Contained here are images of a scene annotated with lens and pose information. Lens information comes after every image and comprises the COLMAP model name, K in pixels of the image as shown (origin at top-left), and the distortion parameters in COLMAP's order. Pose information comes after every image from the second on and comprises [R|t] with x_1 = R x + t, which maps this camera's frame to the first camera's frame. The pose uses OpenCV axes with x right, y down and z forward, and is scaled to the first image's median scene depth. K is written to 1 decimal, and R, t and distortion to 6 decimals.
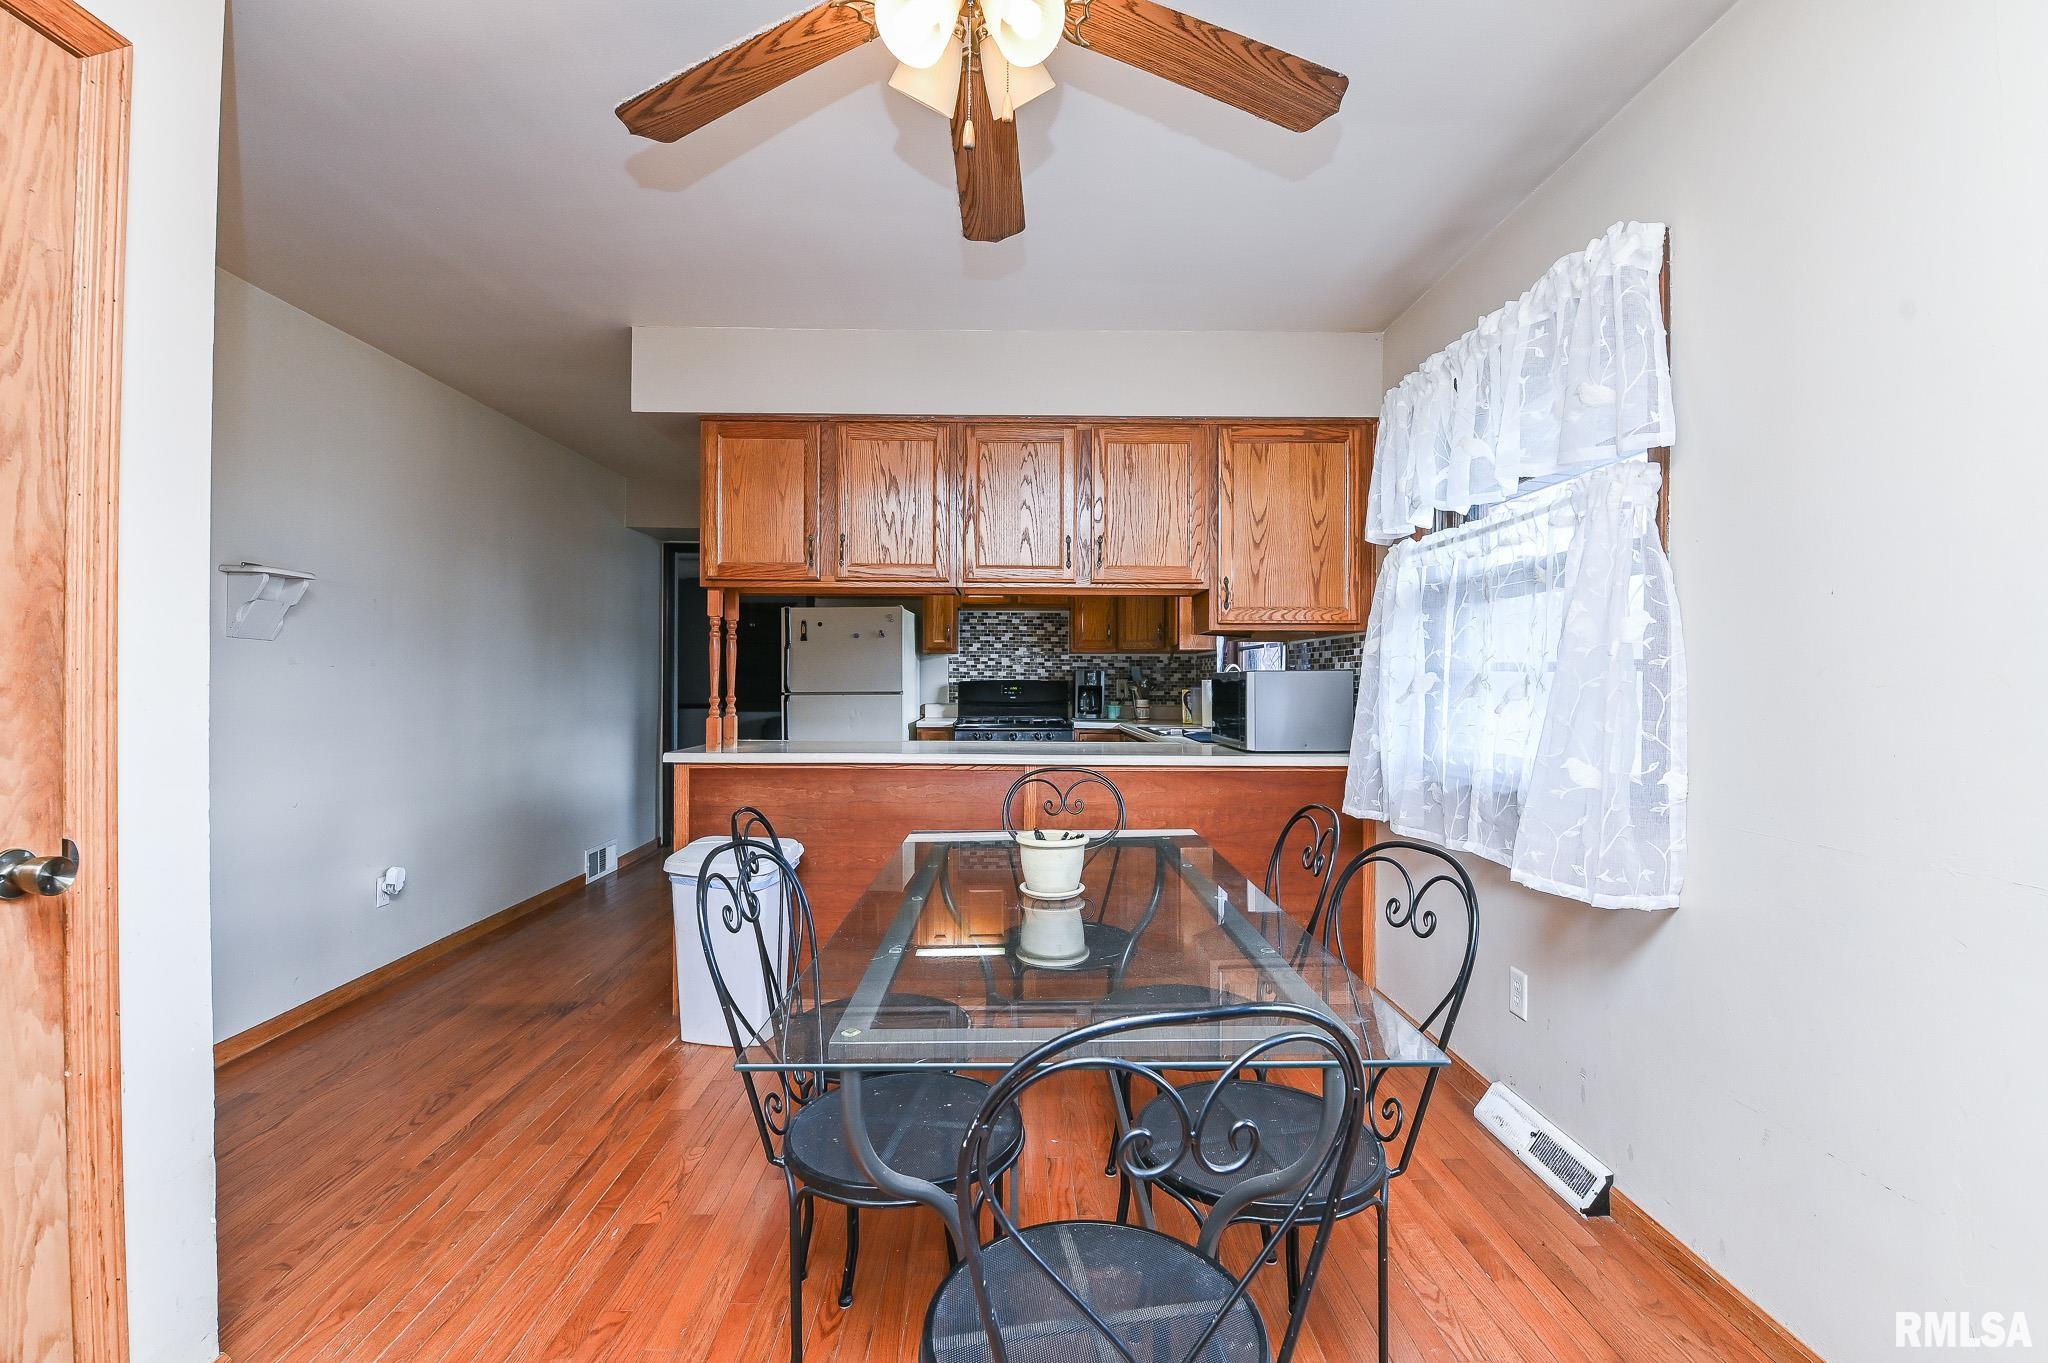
lens RADIAL K [[889.9, 0, 1041.2], [0, 889.9, 684.9], [0, 0, 1]] dist [-0.002553, -0.000216]
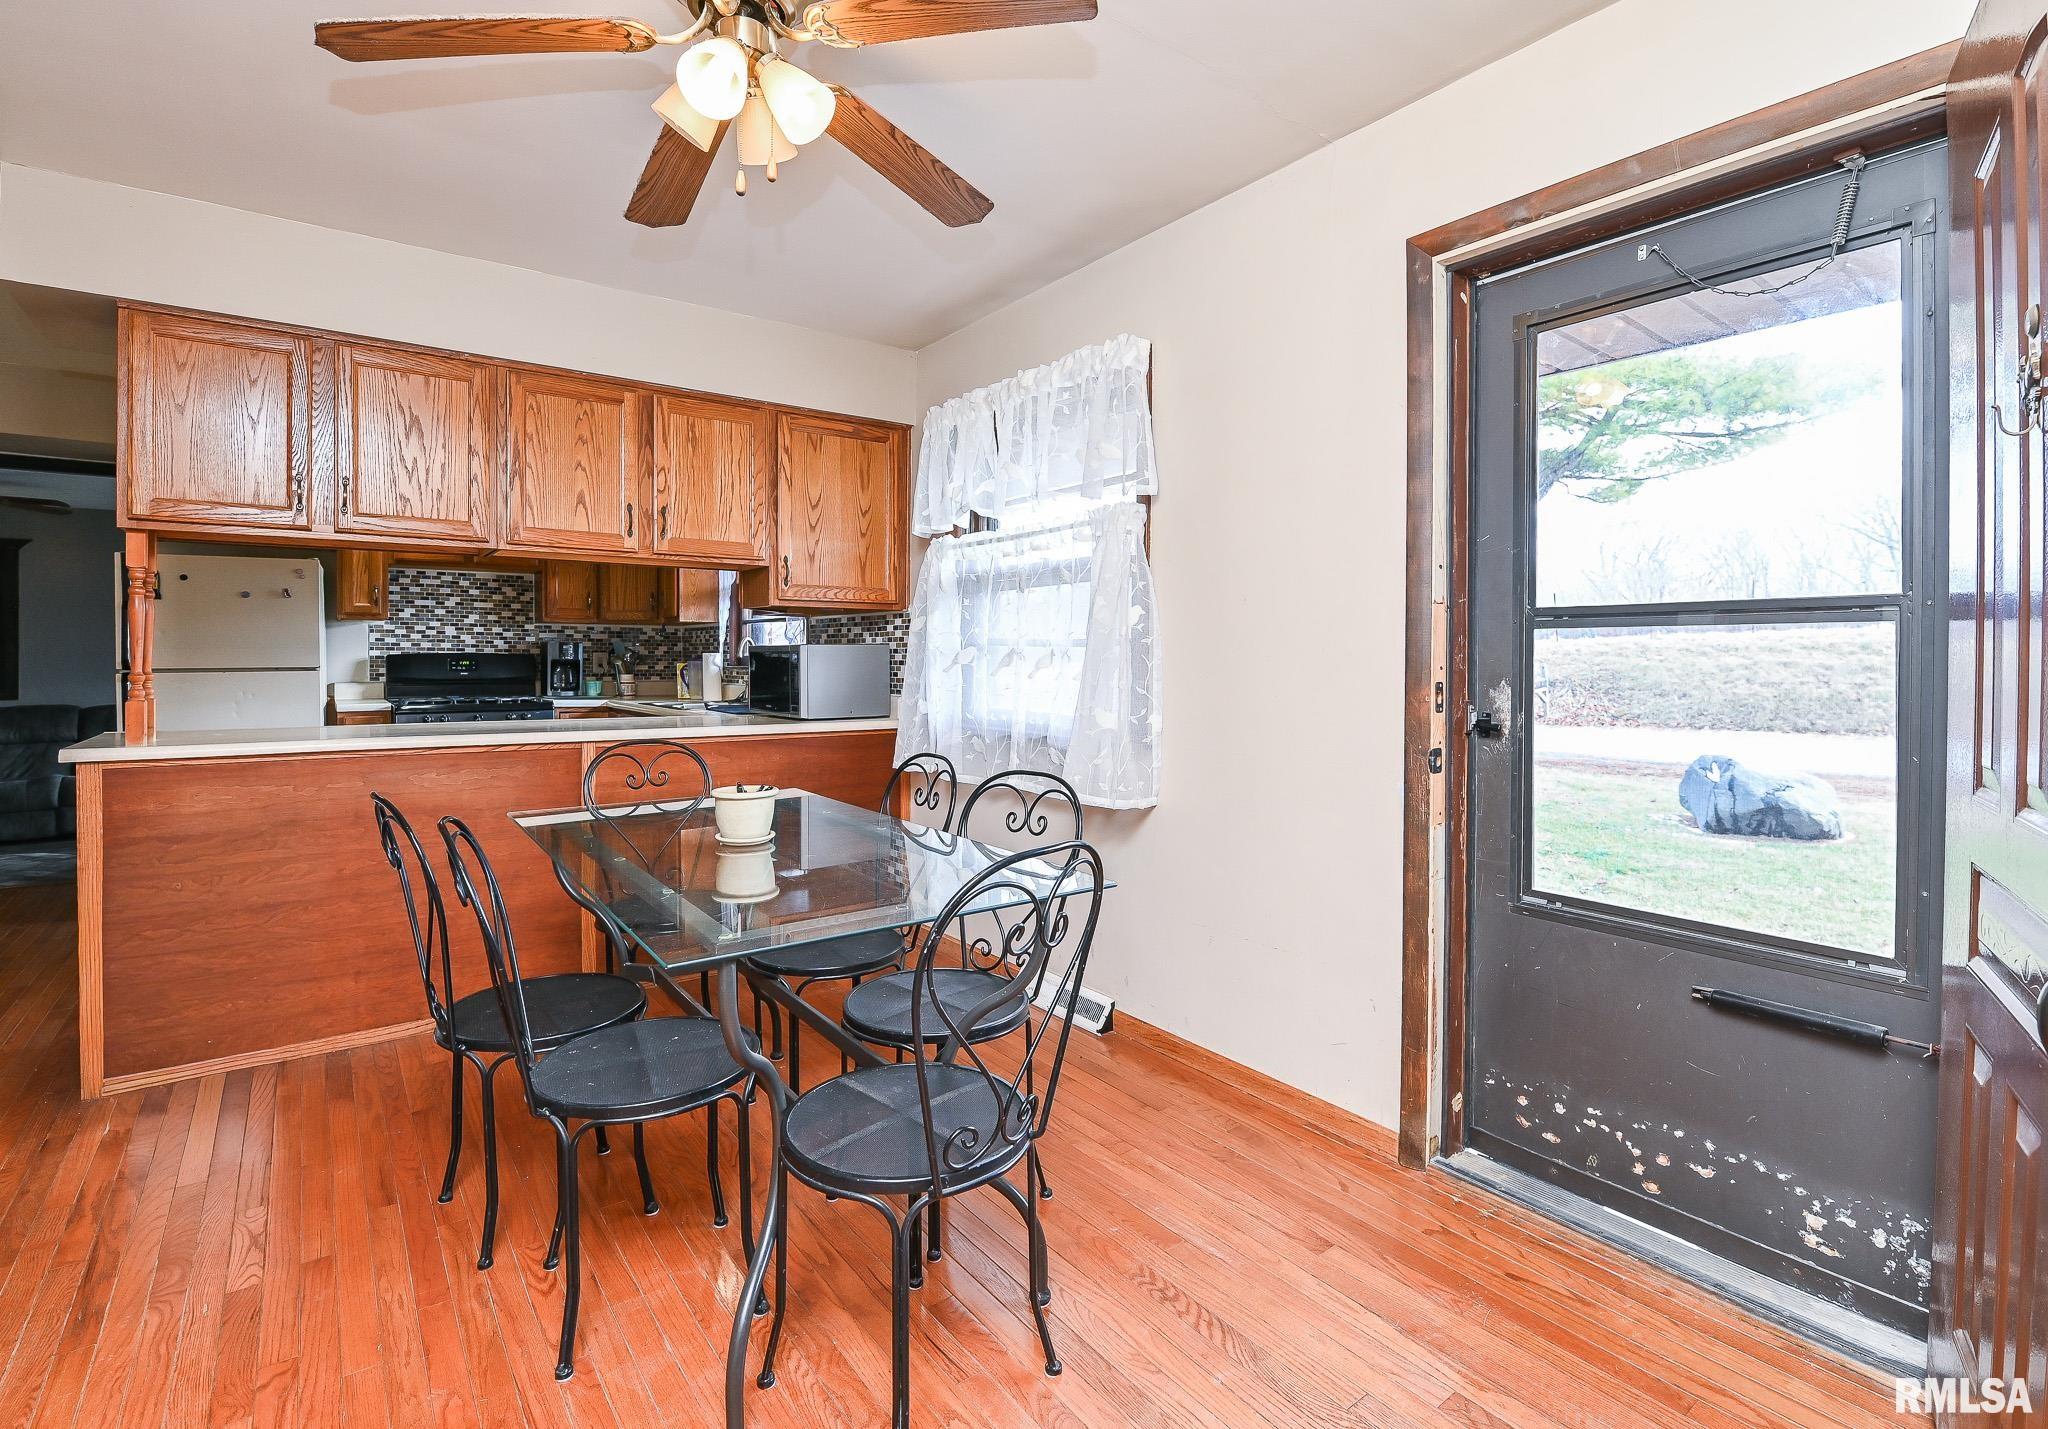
lens RADIAL K [[961.4, 0, 1025.1], [0, 961.4, 673.1], [0, 0, 1]] dist [0.030270, -0.019306]
pose [[0.823087, -0.009977, 0.567827, -0.214313], [0.002154, 0.999893, 0.014446, 0.002928], [-0.567910, -0.010667, 0.823021, -0.113146]]
